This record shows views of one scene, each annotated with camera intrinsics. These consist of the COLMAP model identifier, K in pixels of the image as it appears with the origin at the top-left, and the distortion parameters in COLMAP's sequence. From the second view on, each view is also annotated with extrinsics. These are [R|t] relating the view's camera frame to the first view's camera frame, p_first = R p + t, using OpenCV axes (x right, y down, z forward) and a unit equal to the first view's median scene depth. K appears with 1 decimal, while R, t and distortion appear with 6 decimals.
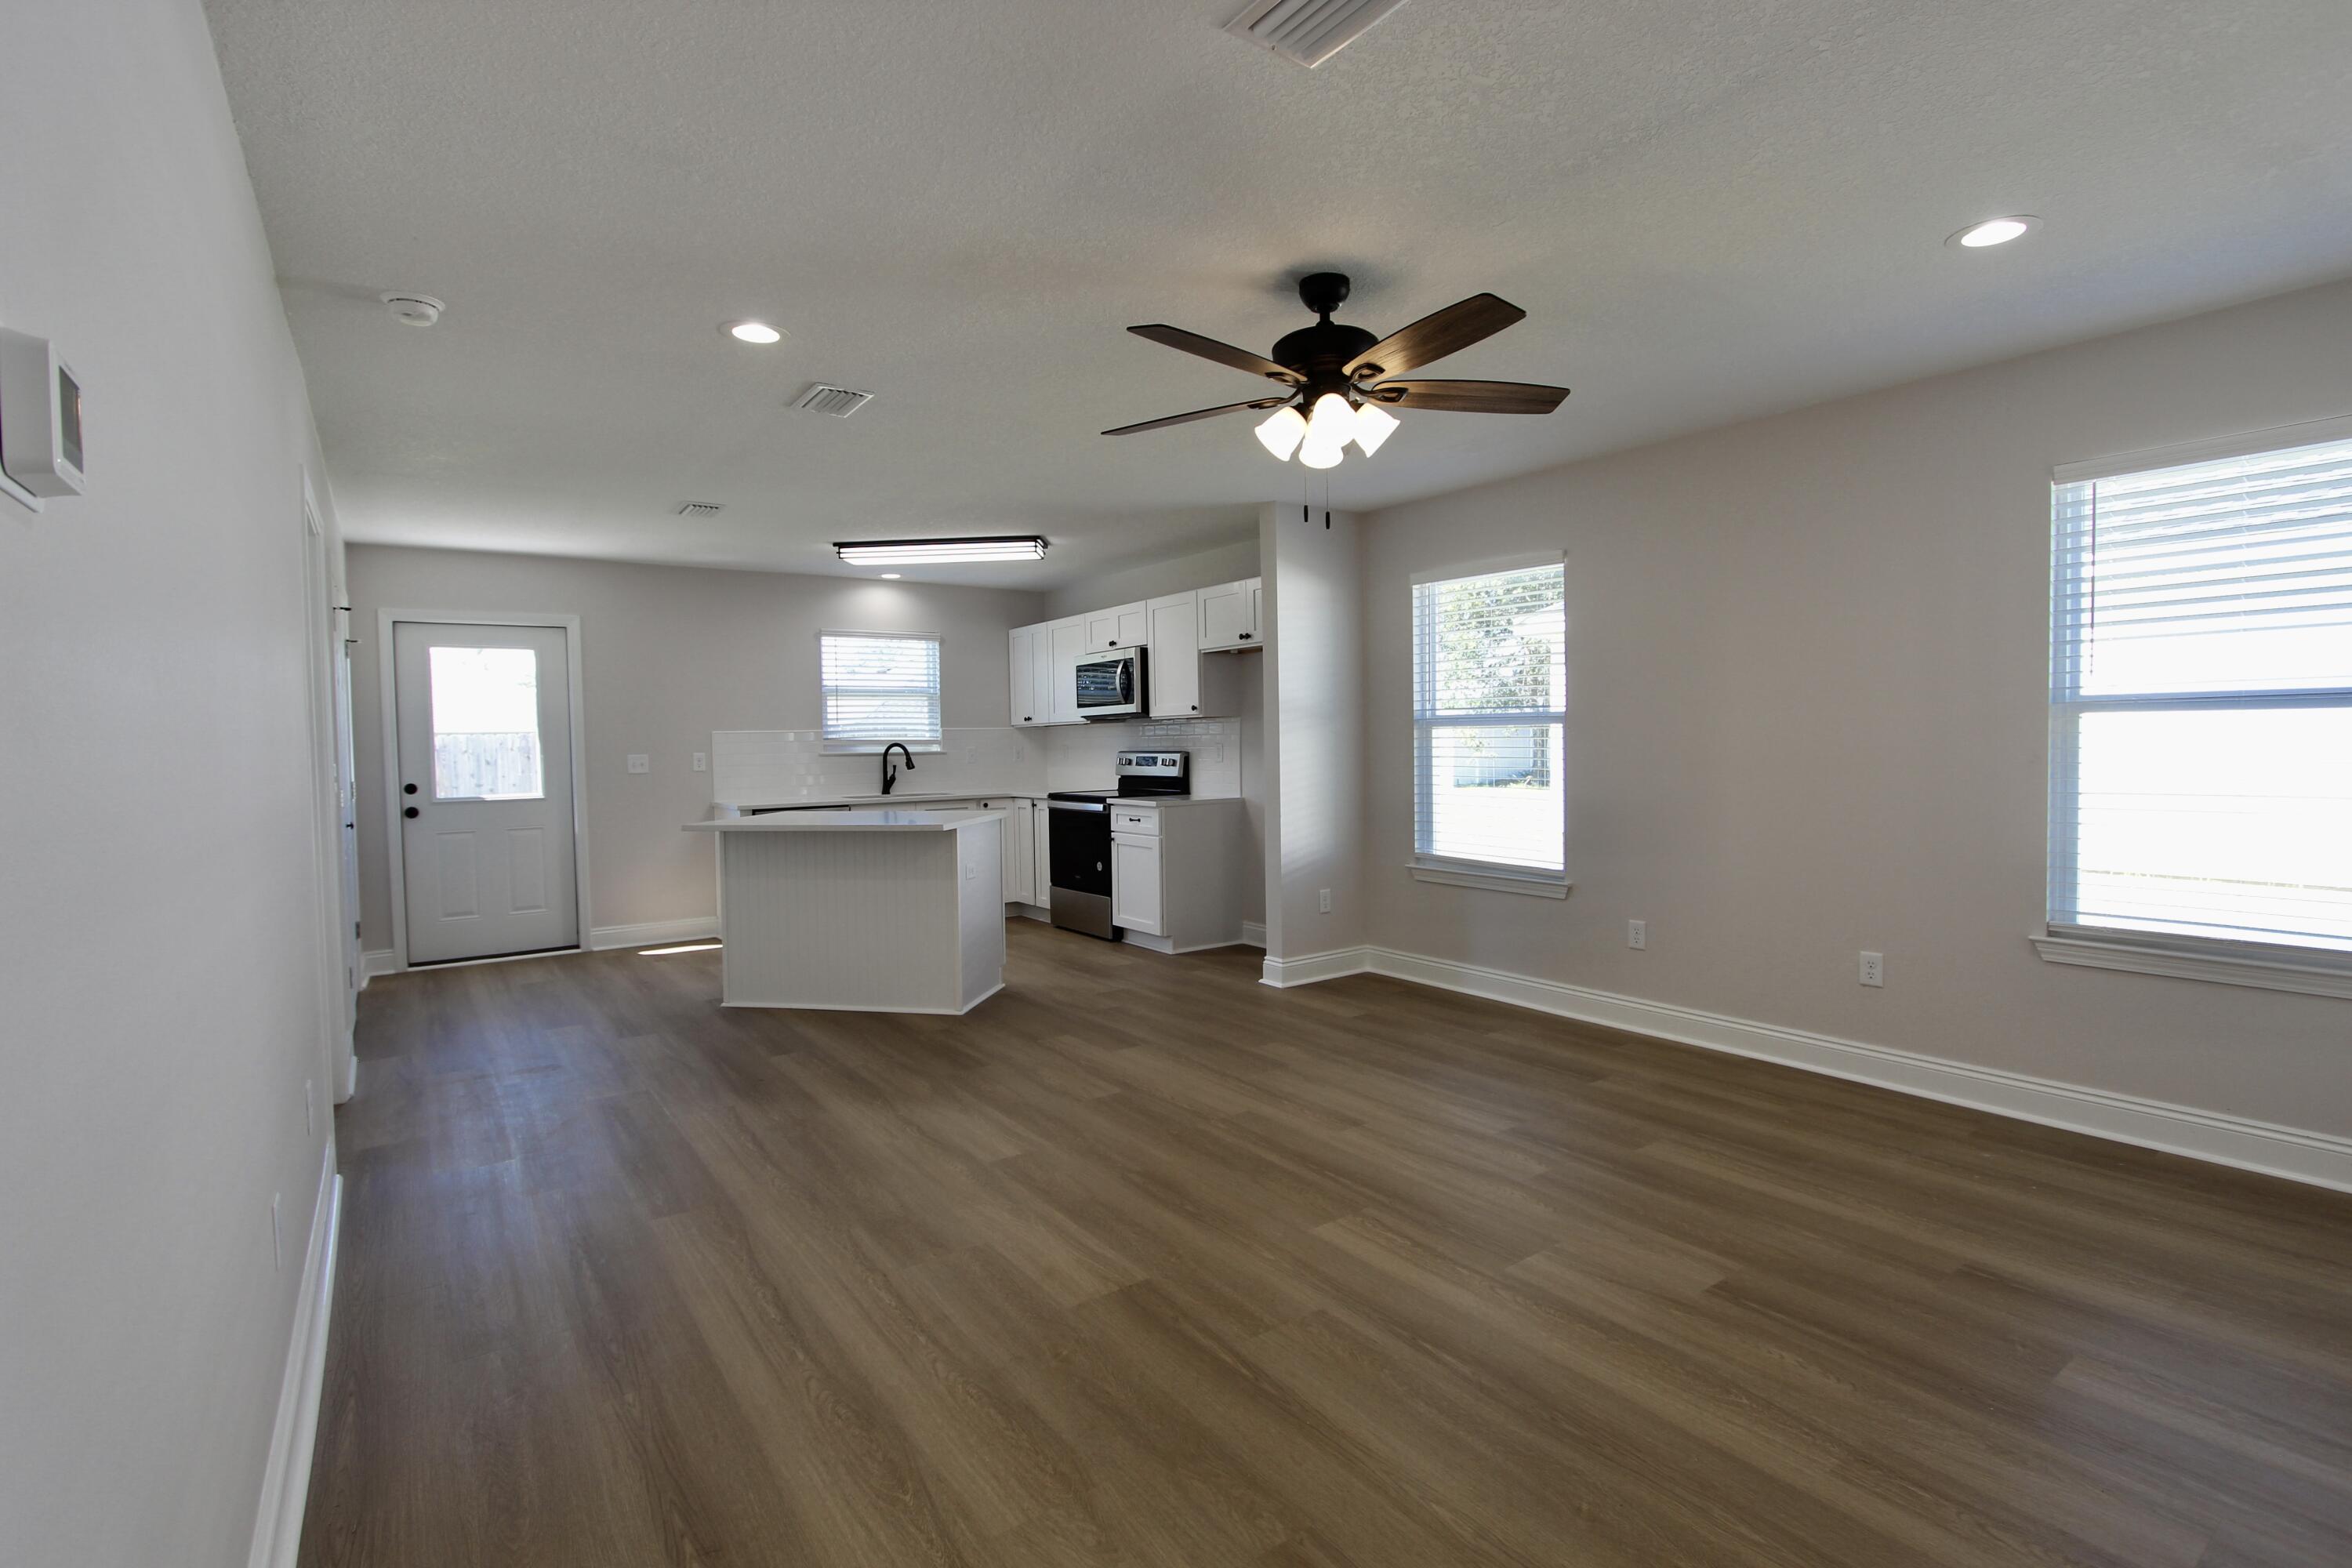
lens RADIAL K [[1095.8, 0, 1177.0], [0, 1095.8, 791.8], [0, 0, 1]] dist [-0.018258, 0.001174]
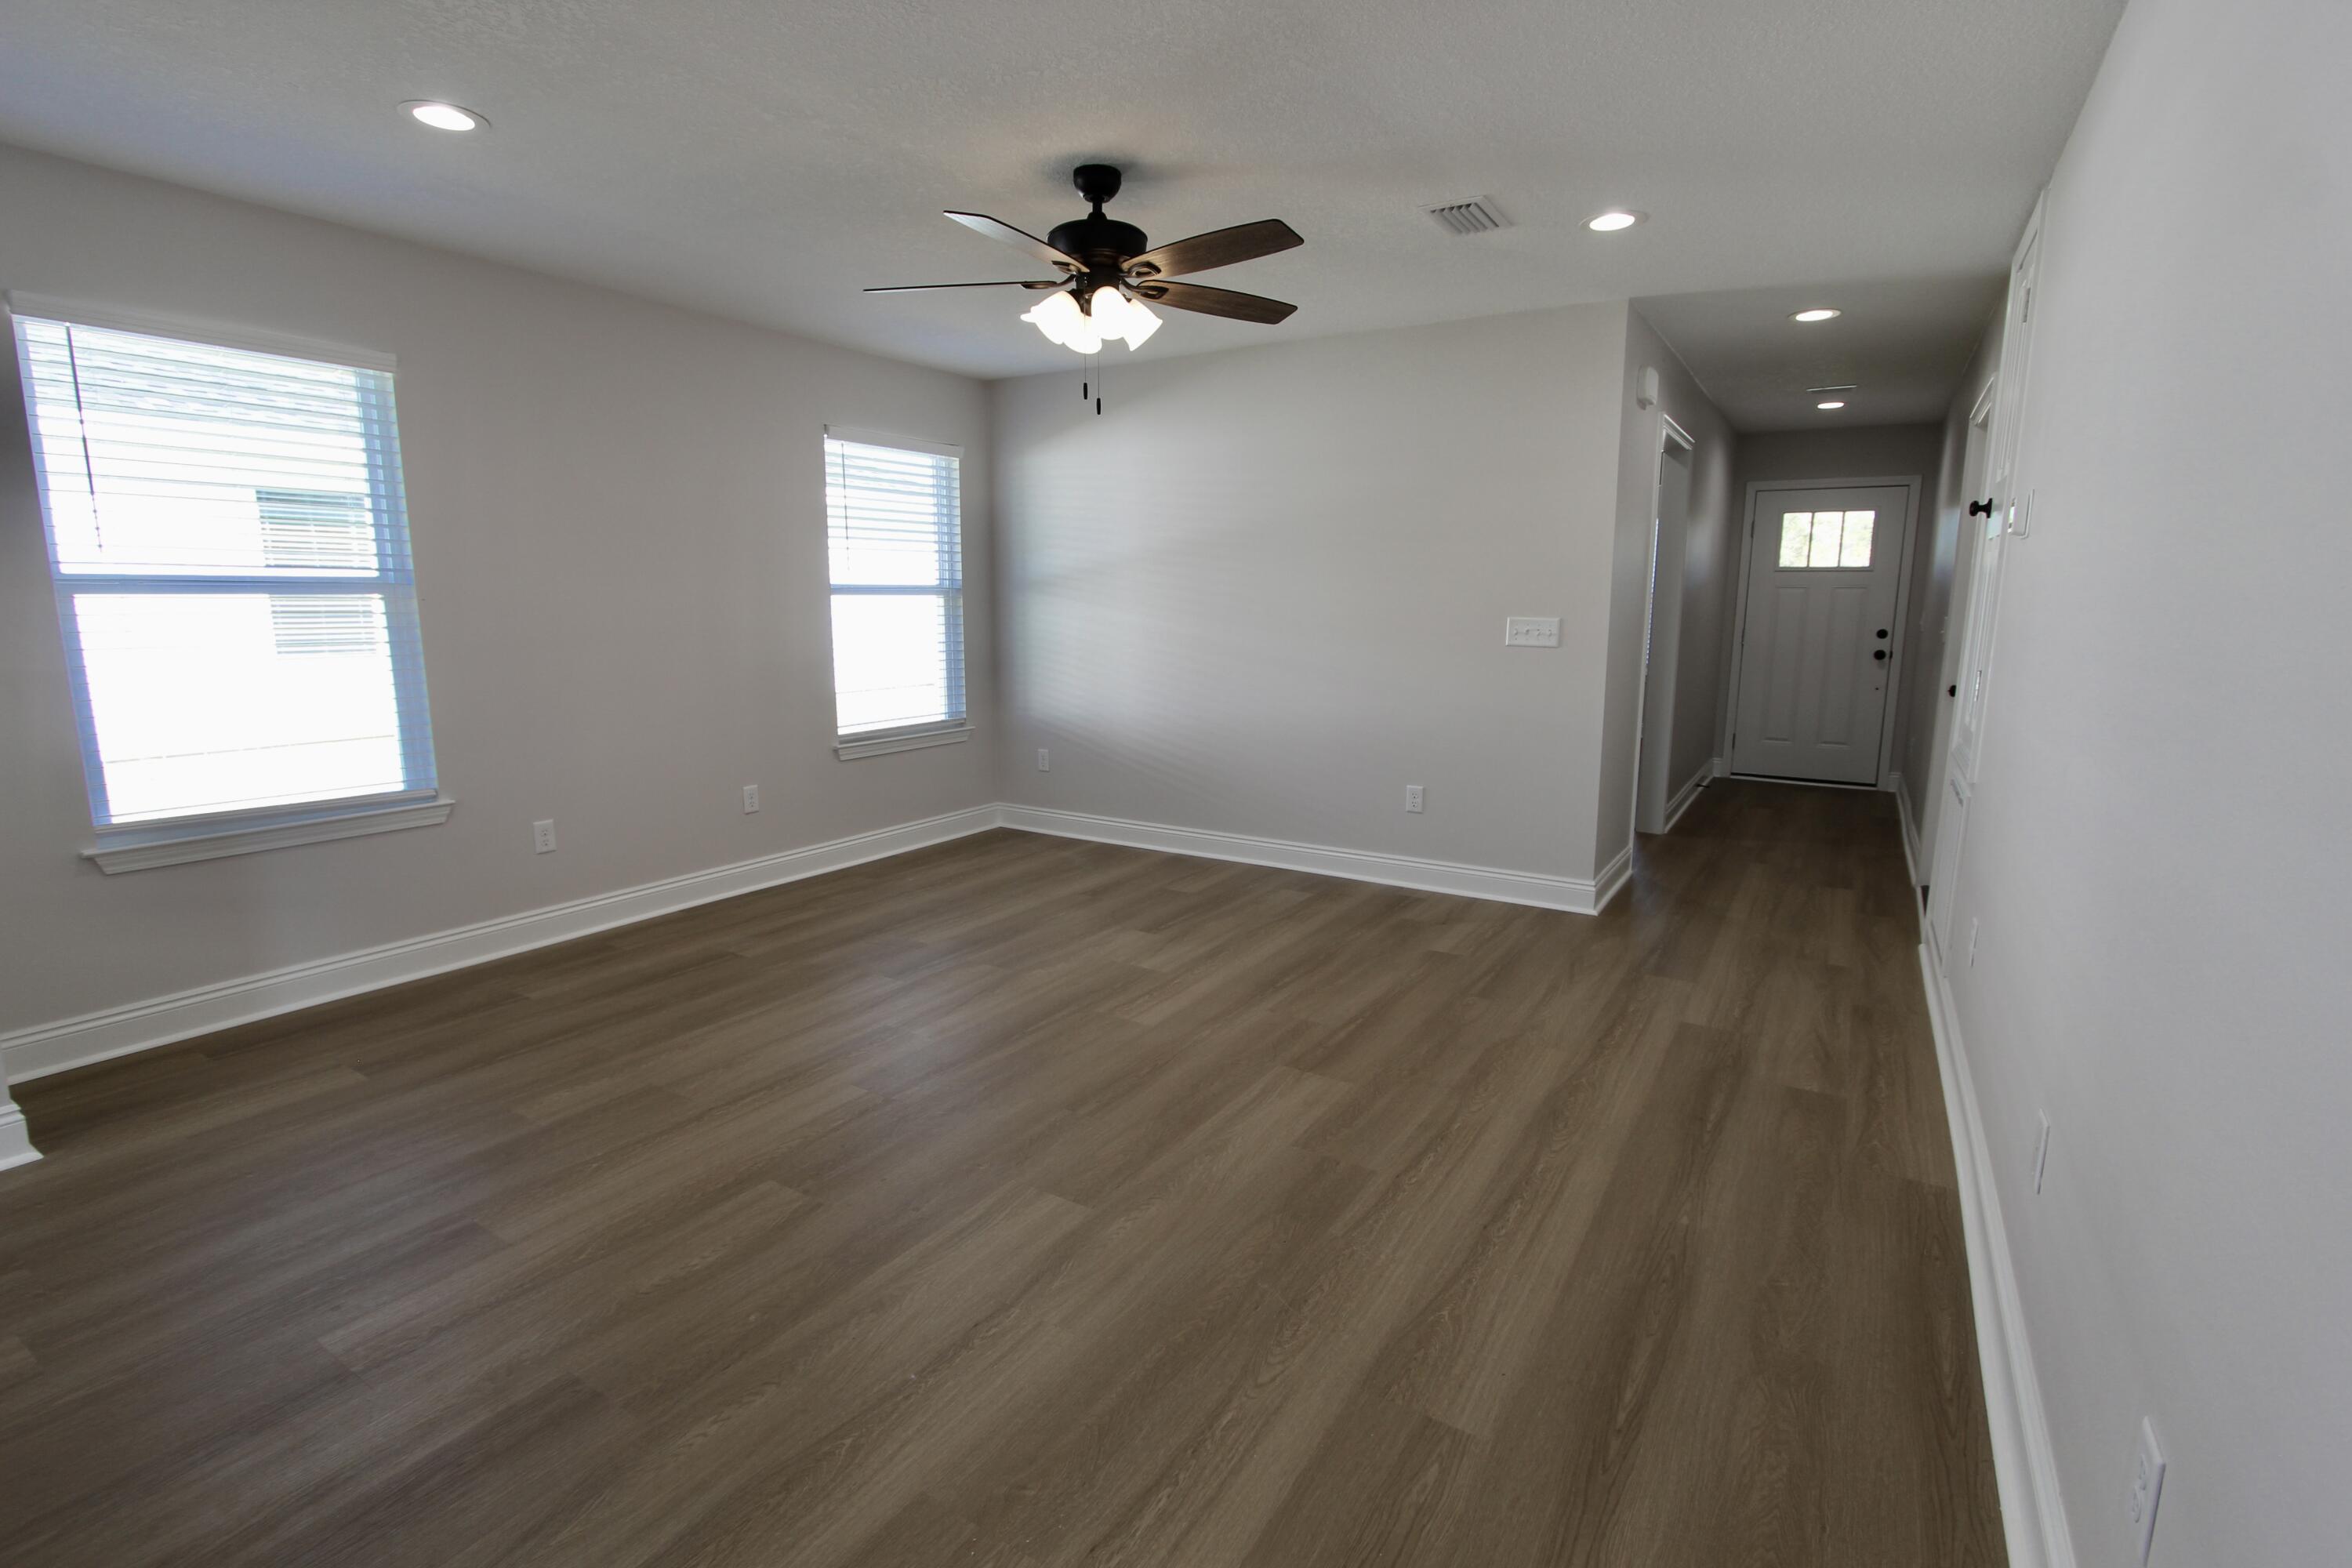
lens RADIAL K [[1095.8, 0, 1172.9], [0, 1095.8, 789.3], [0, 0, 1]] dist [-0.018258, 0.001174]
pose [[-0.384177, -0.143894, 0.911977, -0.362418], [0.047785, 0.983357, 0.175286, -0.023874], [-0.922022, 0.110920, -0.370907, 0.534672]]
